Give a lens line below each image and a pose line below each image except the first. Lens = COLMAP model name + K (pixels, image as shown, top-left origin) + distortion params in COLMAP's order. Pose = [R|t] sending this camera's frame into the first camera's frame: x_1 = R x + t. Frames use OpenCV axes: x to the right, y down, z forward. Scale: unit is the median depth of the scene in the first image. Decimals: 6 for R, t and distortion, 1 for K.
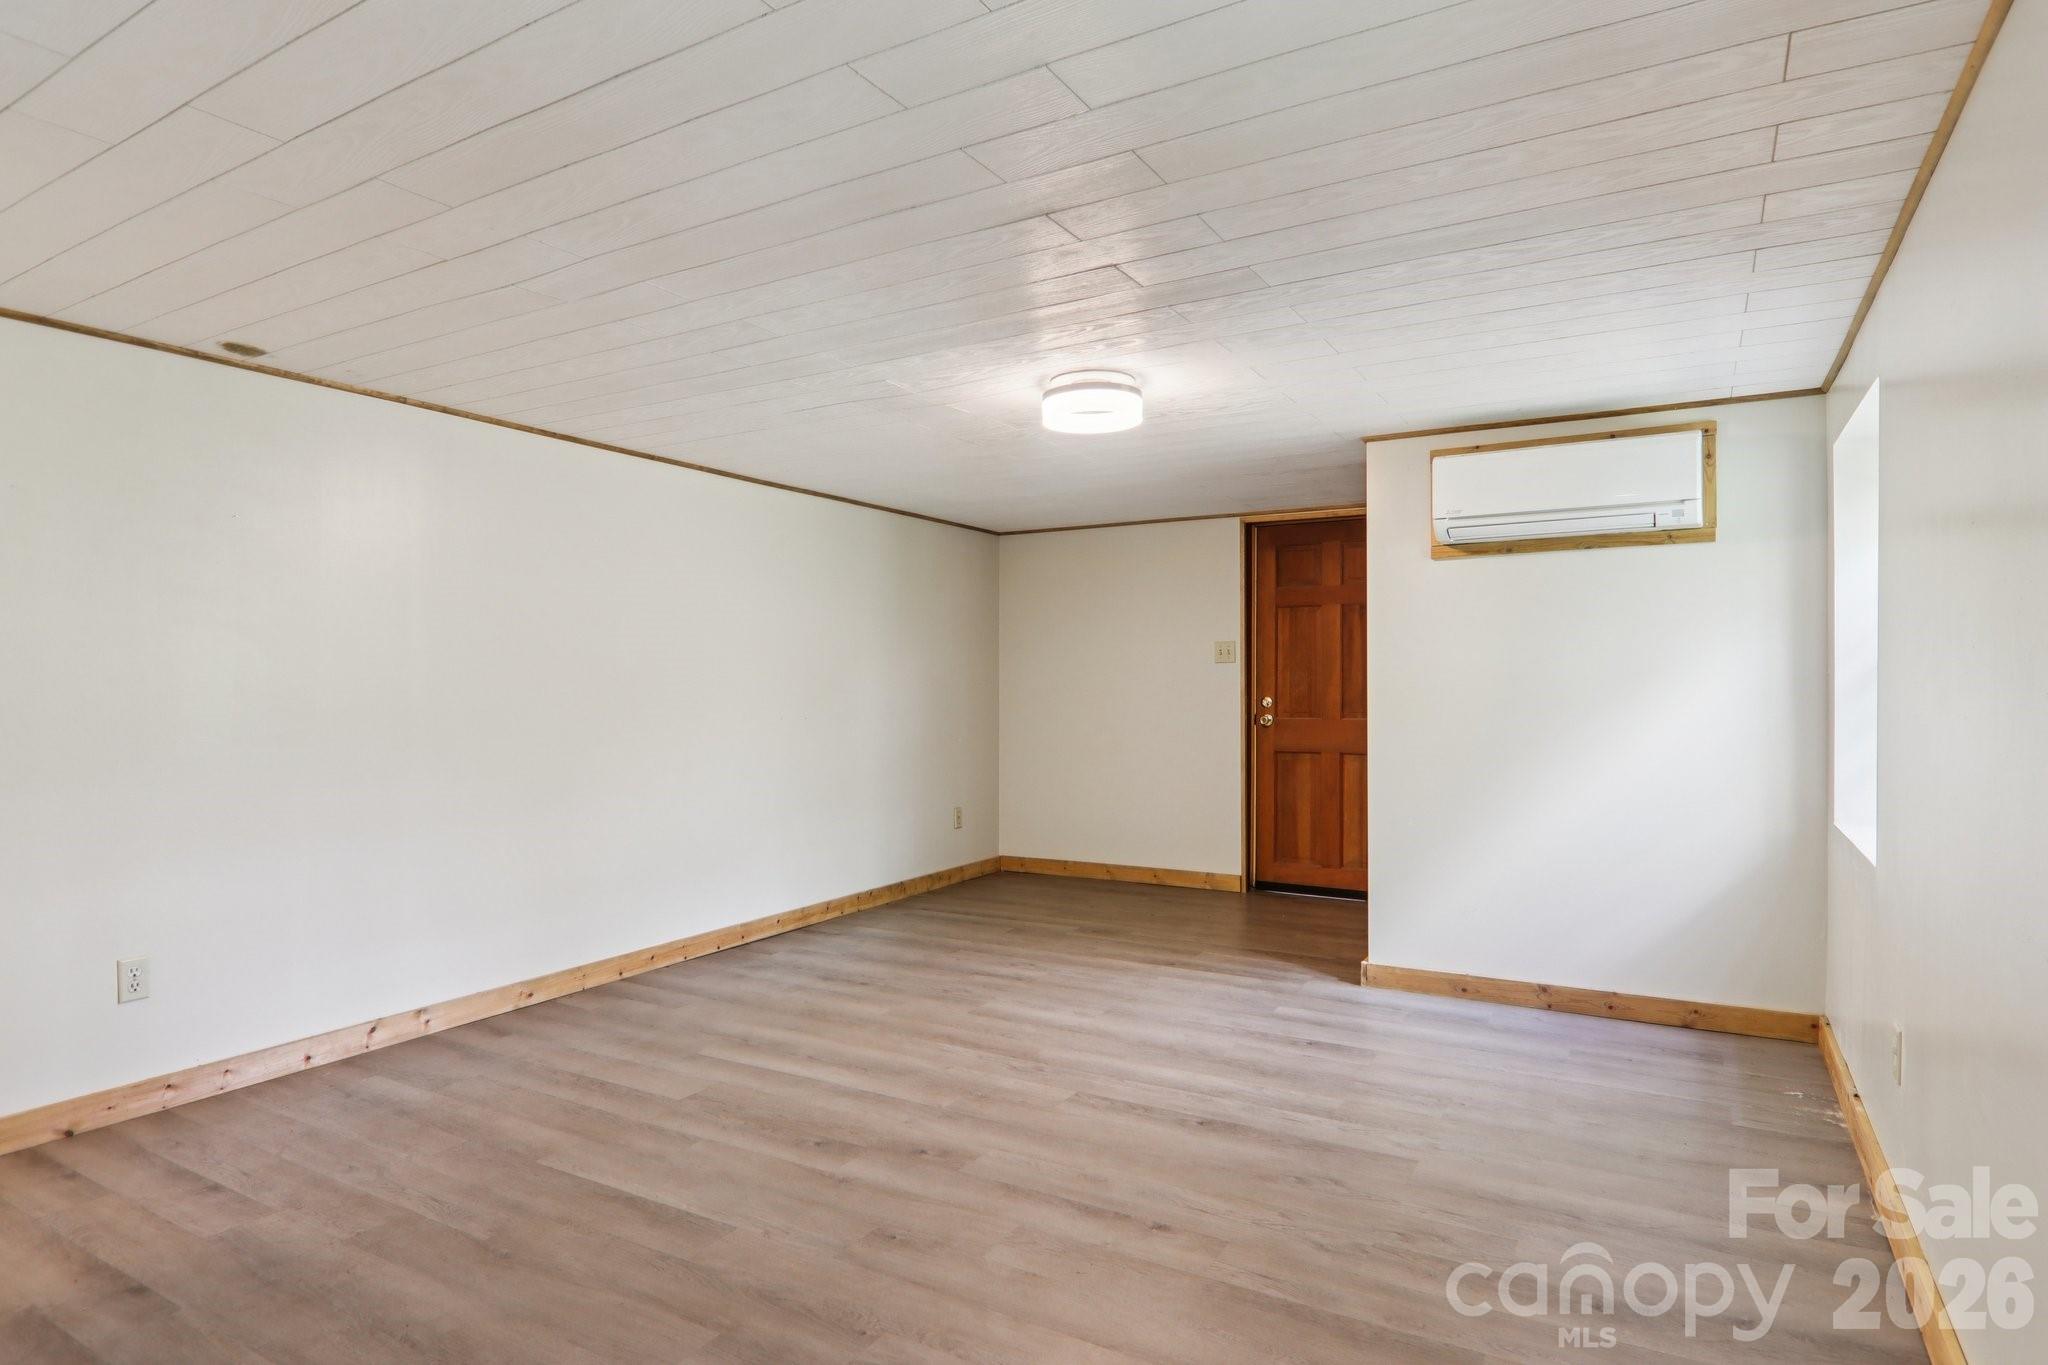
lens RADIAL K [[1151.8, 0, 1036.2], [0, 1151.8, 683.1], [0, 0, 1]] dist [-0.005593, -0.002574]
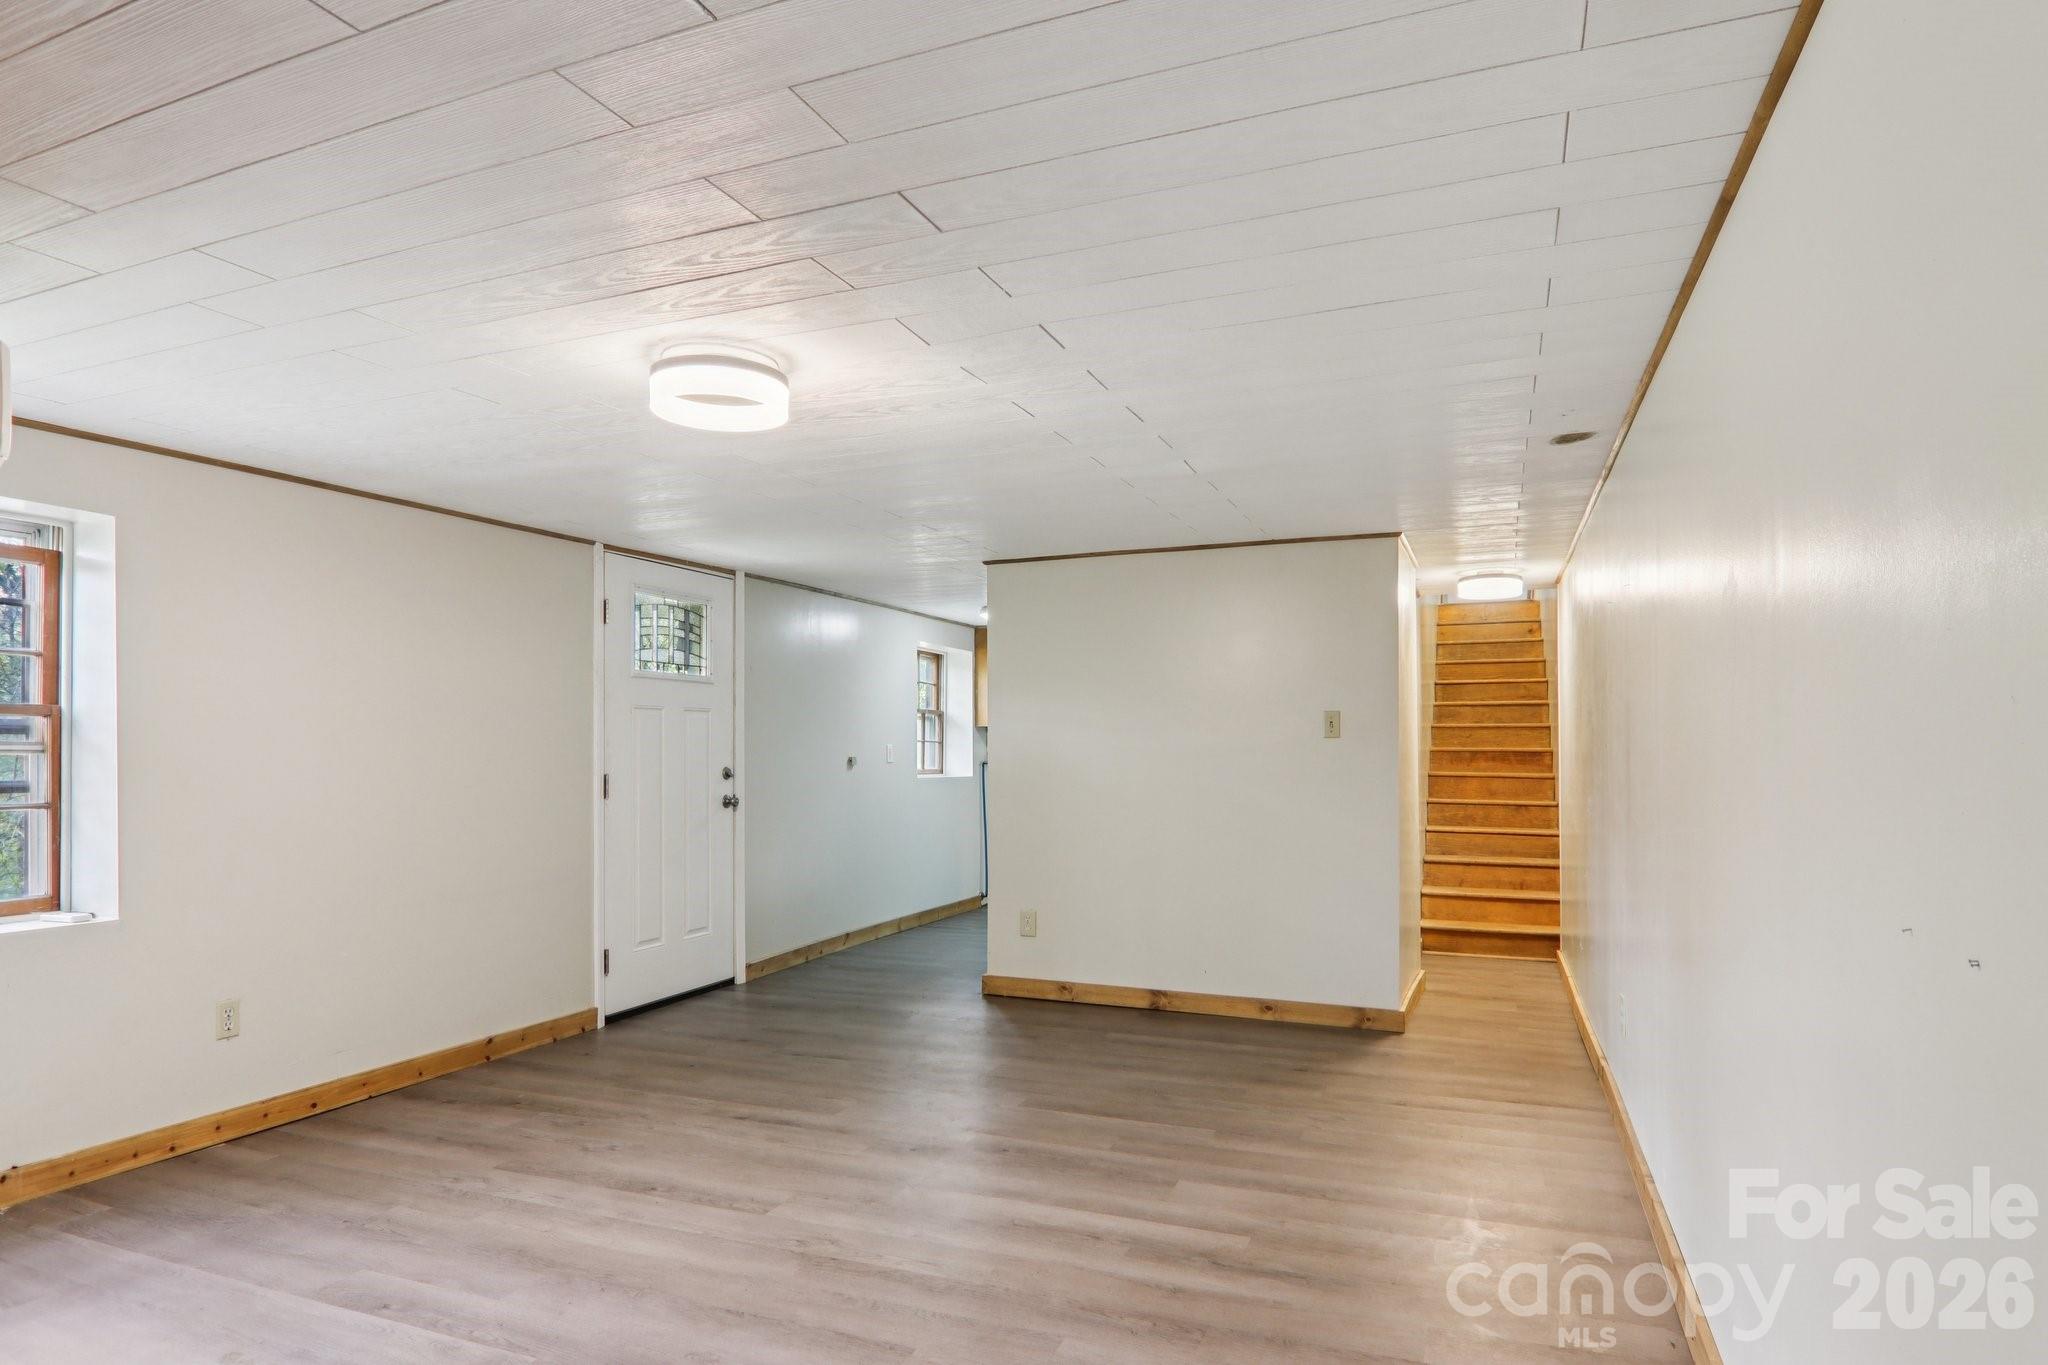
lens RADIAL K [[1123.2, 0, 1026.7], [0, 1123.2, 749.3], [0, 0, 1]] dist [-0.021035, -0.001553]
pose [[-0.990790, 0.008977, -0.135113, -0.043385], [0.009546, 0.999948, -0.003564, -0.003755], [0.135074, -0.004821, -0.990824, 1.553426]]
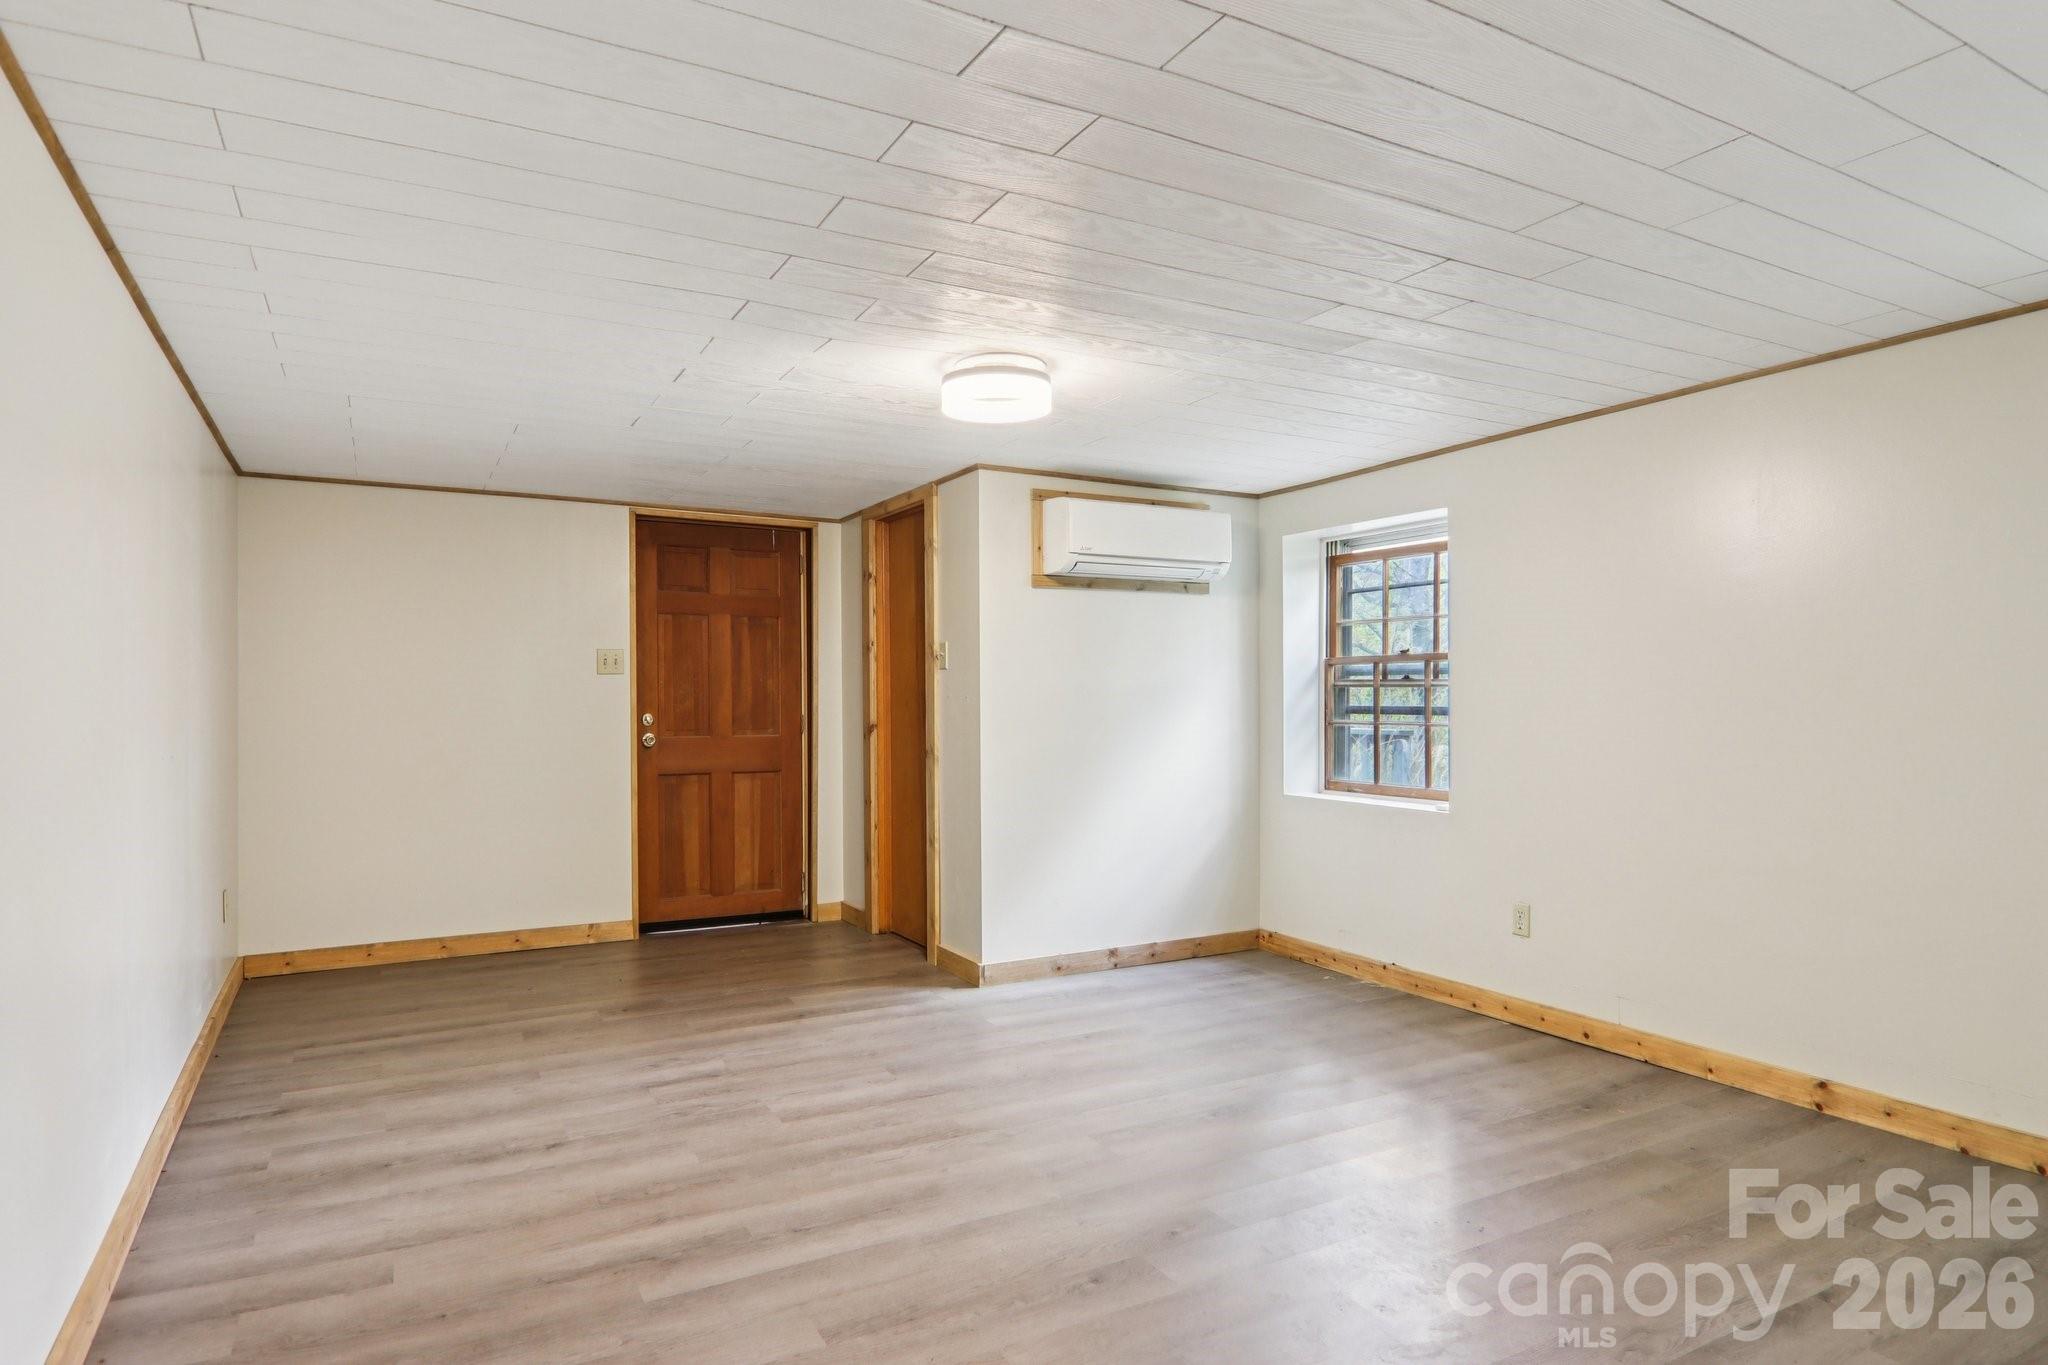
lens RADIAL K [[1151.8, 0, 1036.2], [0, 1151.8, 683.1], [0, 0, 1]] dist [-0.005593, -0.002574]
pose [[0.505919, 0.013969, 0.862468, -0.647243], [-0.000323, 0.999872, -0.016005, 0.003884], [-0.862581, 0.007819, 0.505859, 0.461925]]
